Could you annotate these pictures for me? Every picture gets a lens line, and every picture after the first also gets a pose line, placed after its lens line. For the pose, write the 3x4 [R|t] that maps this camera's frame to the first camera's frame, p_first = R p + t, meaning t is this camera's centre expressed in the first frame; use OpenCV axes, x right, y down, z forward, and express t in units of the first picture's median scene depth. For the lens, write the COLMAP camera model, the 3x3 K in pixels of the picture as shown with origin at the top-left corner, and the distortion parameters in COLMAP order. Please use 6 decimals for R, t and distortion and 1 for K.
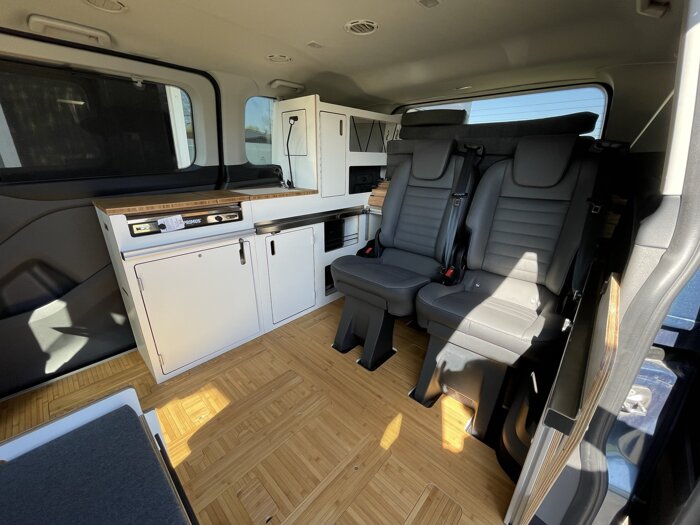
lens RADIAL K [[279.5, 0, 346.3], [0, 279.5, 263.9], [0, 0, 1]] dist [-0.007392, 0.000064]
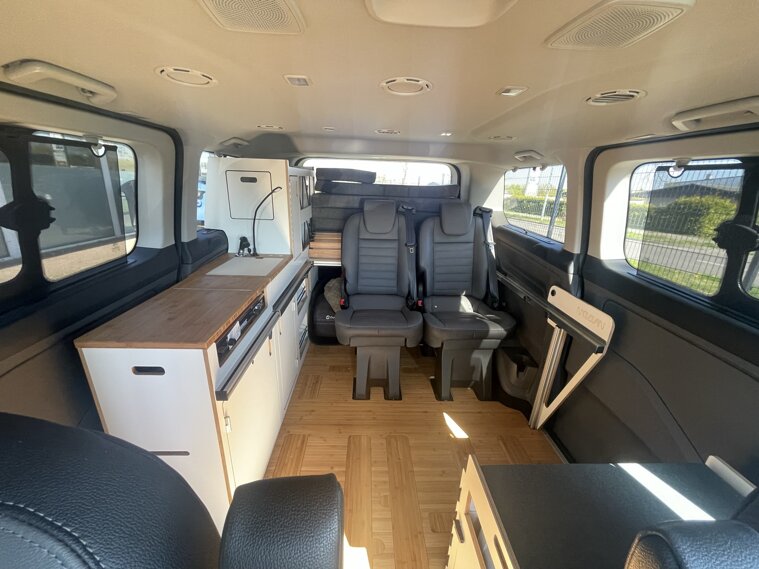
lens RADIAL K [[303.1, 0, 375.5], [0, 303.1, 286.0], [0, 0, 1]] dist [-0.007392, 0.000064]
pose [[0.708524, -0.222636, 0.669647, -0.704908], [0.226915, 0.970411, 0.082542, -0.207993], [-0.668209, 0.093469, 0.738078, 0.067931]]
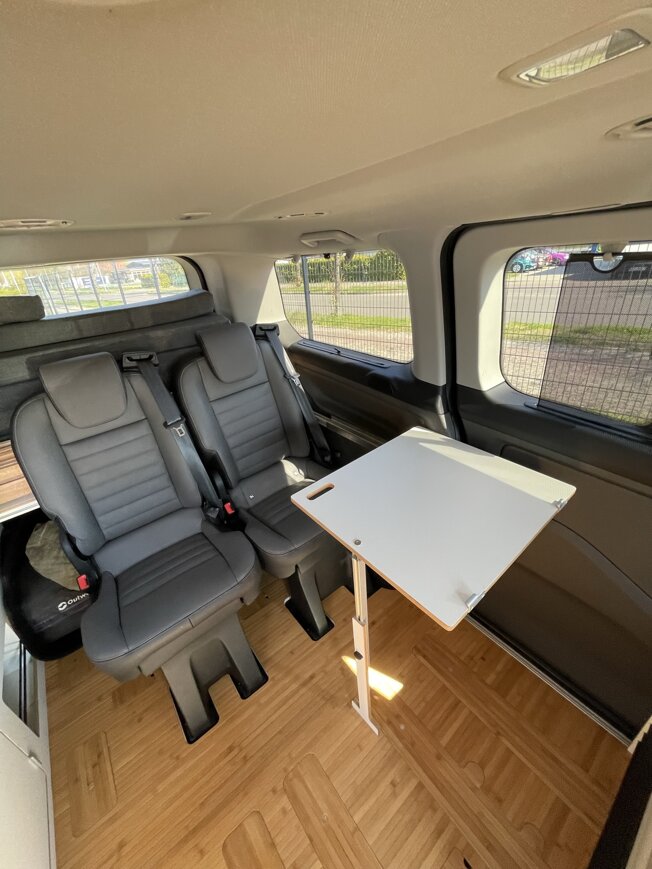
lens RADIAL K [[347.0, 0, 324.8], [0, 347.0, 428.9], [0, 0, 1]] dist [-0.007392, 0.000064]
pose [[0.141887, -0.484726, 0.863081, -0.328329], [0.428323, 0.816116, 0.387935, -0.406791], [-0.892416, 0.314635, 0.323416, 0.350318]]
